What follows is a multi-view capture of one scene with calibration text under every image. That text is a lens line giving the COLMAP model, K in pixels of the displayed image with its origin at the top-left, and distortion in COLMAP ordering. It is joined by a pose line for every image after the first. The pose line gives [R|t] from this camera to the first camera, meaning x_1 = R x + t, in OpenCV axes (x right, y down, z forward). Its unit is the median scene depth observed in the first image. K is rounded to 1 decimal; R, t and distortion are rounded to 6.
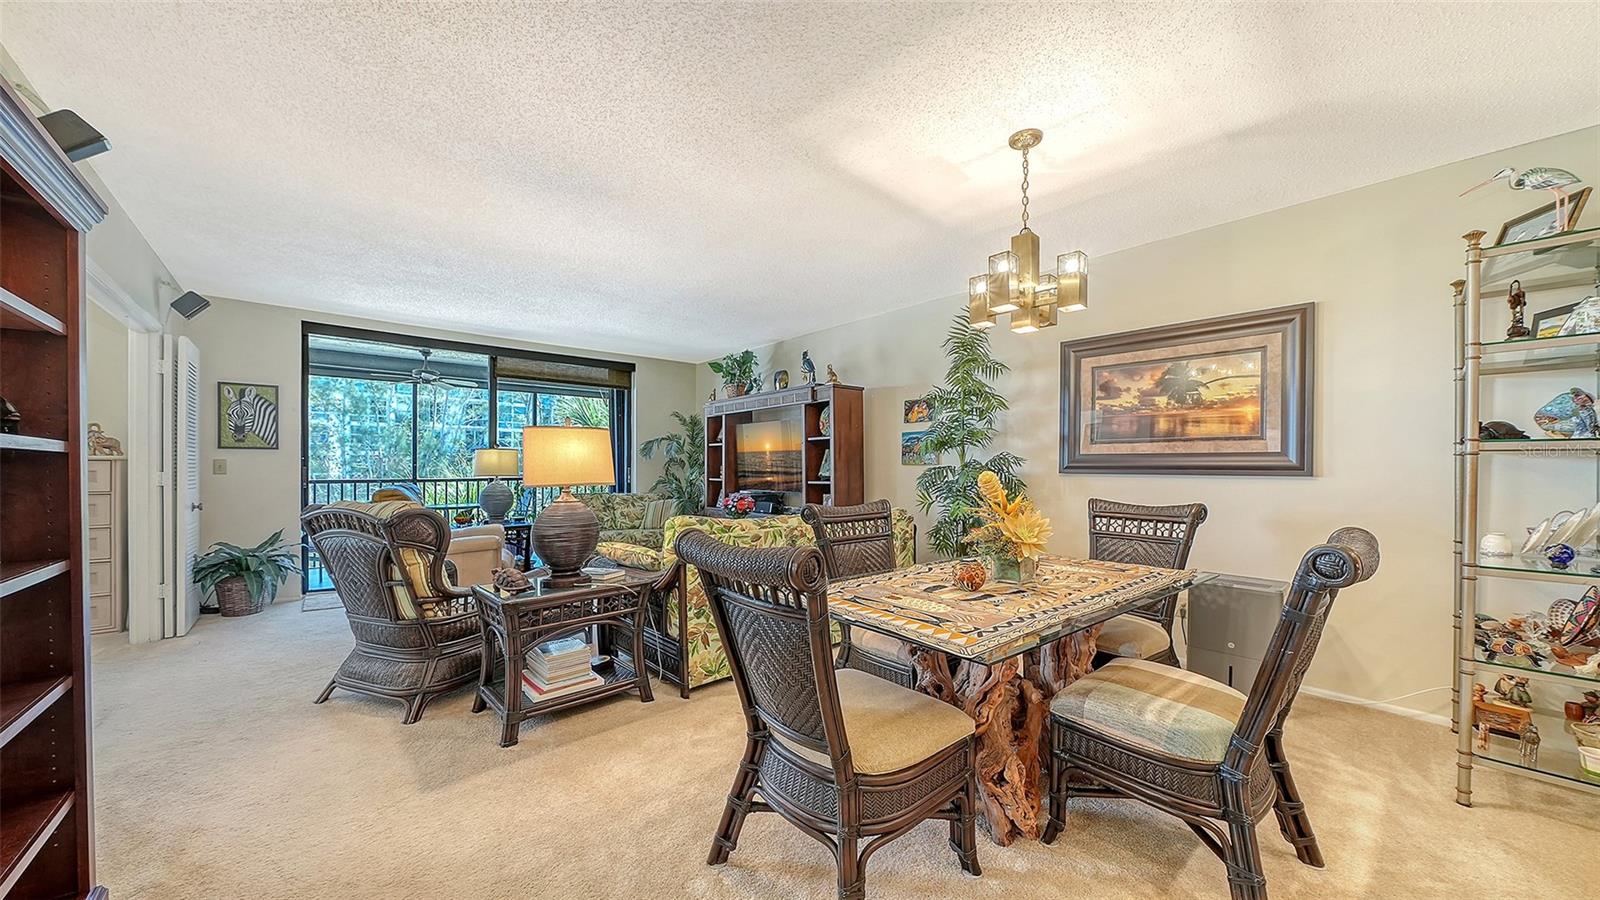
lens RADIAL K [[562.7, 0, 798.1], [0, 562.7, 460.9], [0, 0, 1]] dist [-0.001874, -0.001489]
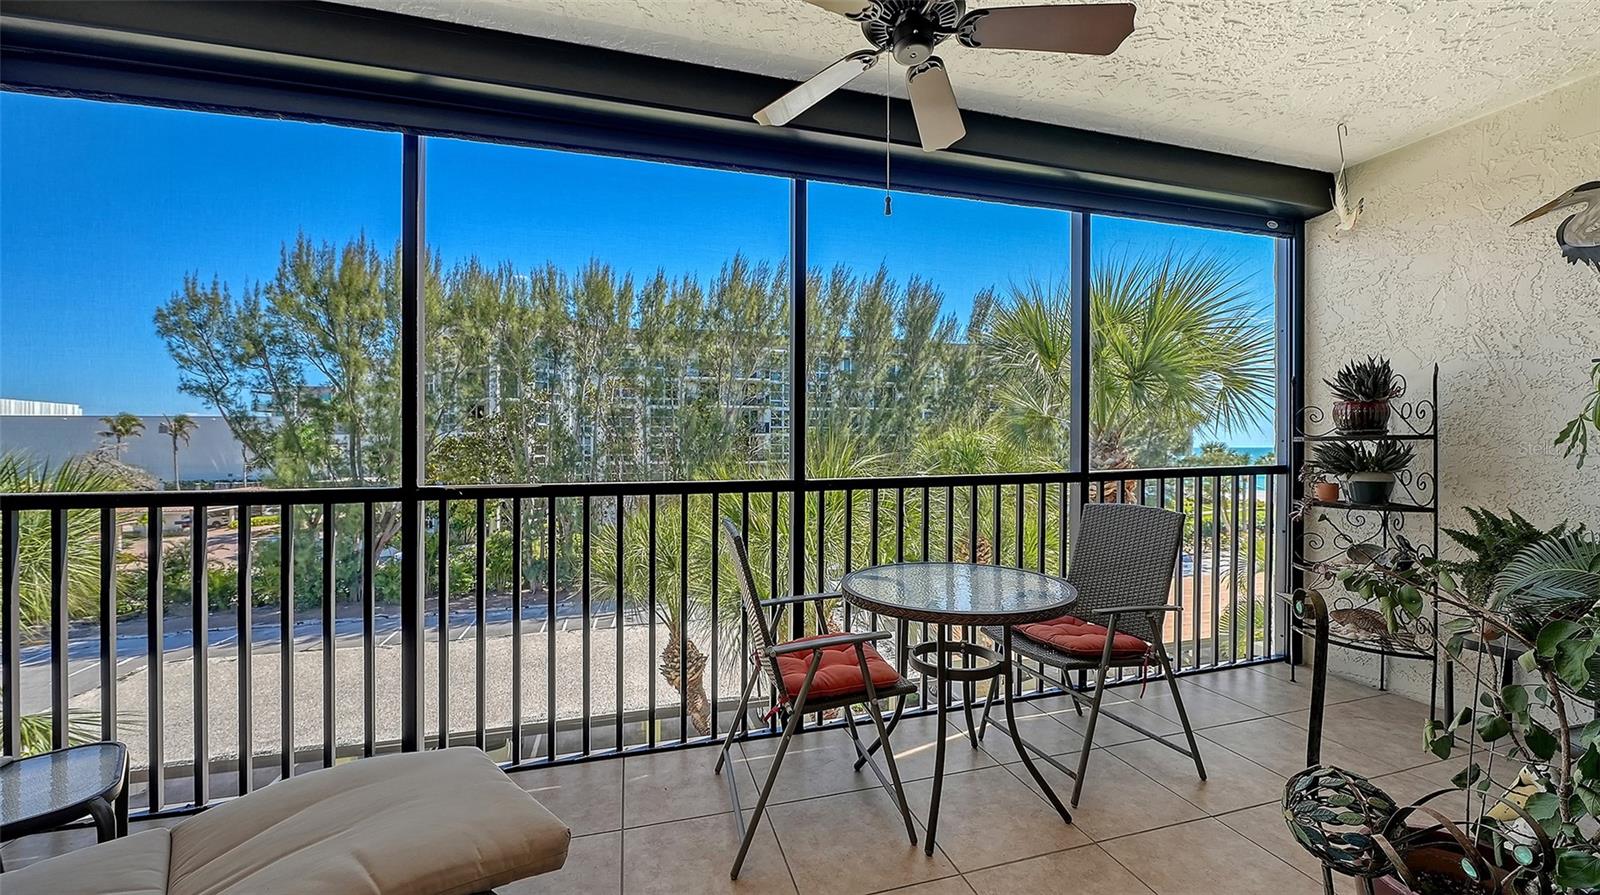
lens RADIAL K [[591.4, 0, 801.8], [0, 591.4, 470.5], [0, 0, 1]] dist [-0.008355, -0.000277]
pose [[0.910813, 0.009901, -0.412700, -1.395159], [0.012274, 0.998621, 0.051047, 0.026522], [0.412637, -0.051560, 0.909435, 1.795548]]
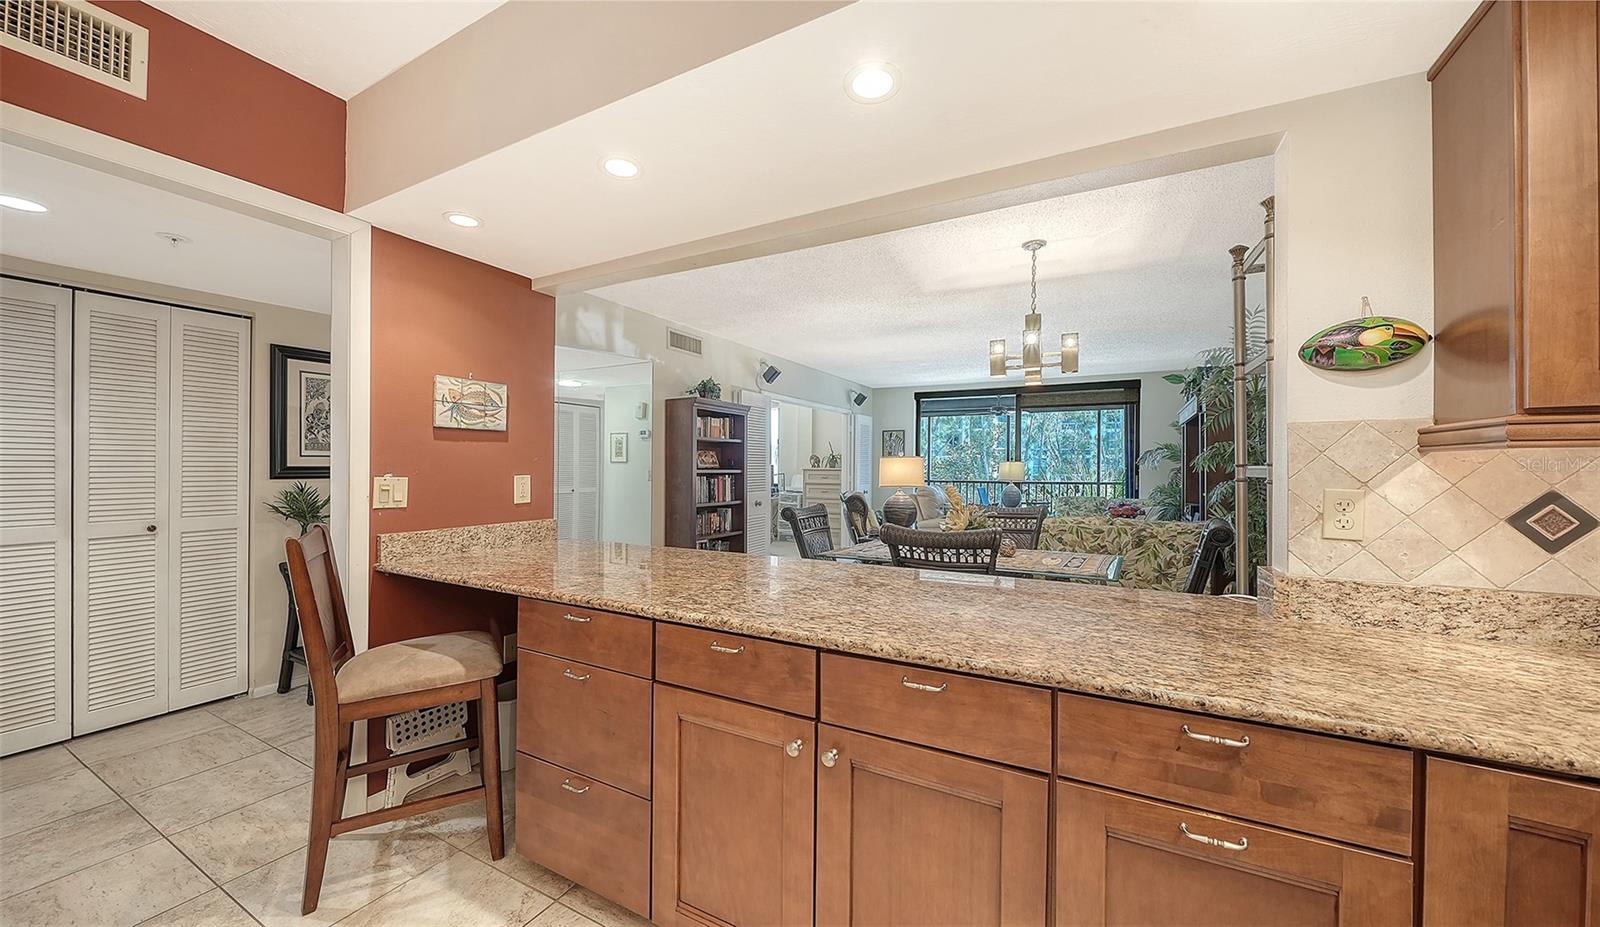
lens RADIAL K [[578.1, 0, 784.3], [0, 578.1, 466.9], [0, 0, 1]] dist [-0.003538, -0.000263]
pose [[0.332878, -0.001111, -0.942969, 1.262176], [0.009244, 0.999955, 0.002085, -0.030981], [0.942925, -0.009411, 0.332873, -0.033654]]
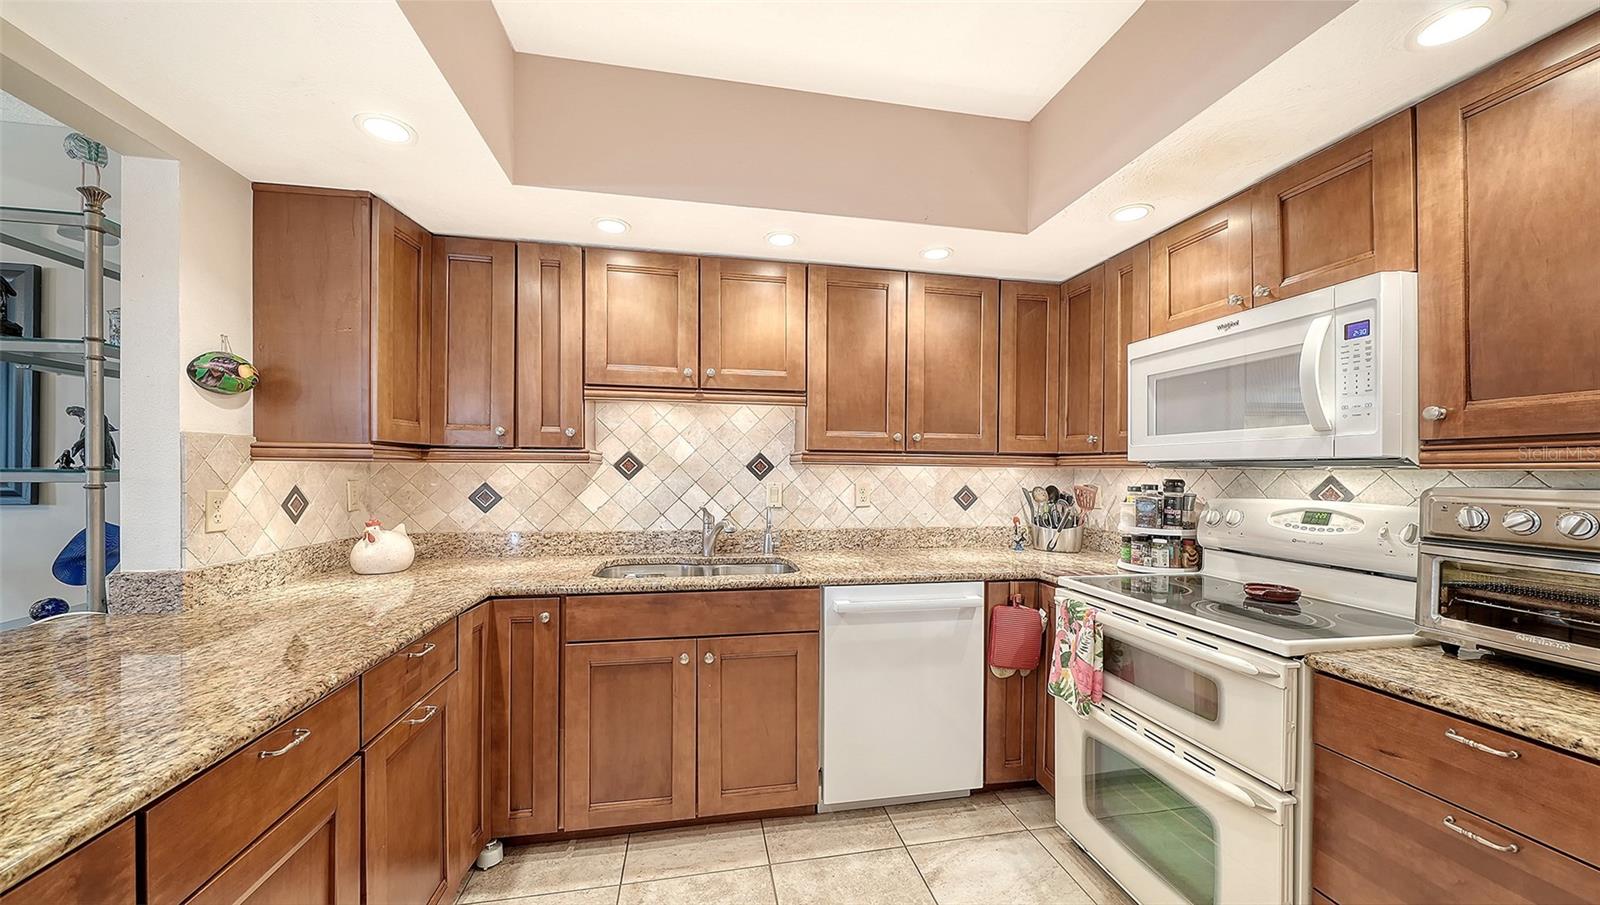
lens RADIAL K [[562.5, 0, 808.6], [0, 562.5, 476.0], [0, 0, 1]] dist [0.000110, -0.000287]
pose [[0.502168, -0.006007, 0.864749, 0.792649], [-0.020123, 0.999624, 0.018629, -0.043300], [-0.864536, -0.026757, 0.501858, -0.226013]]
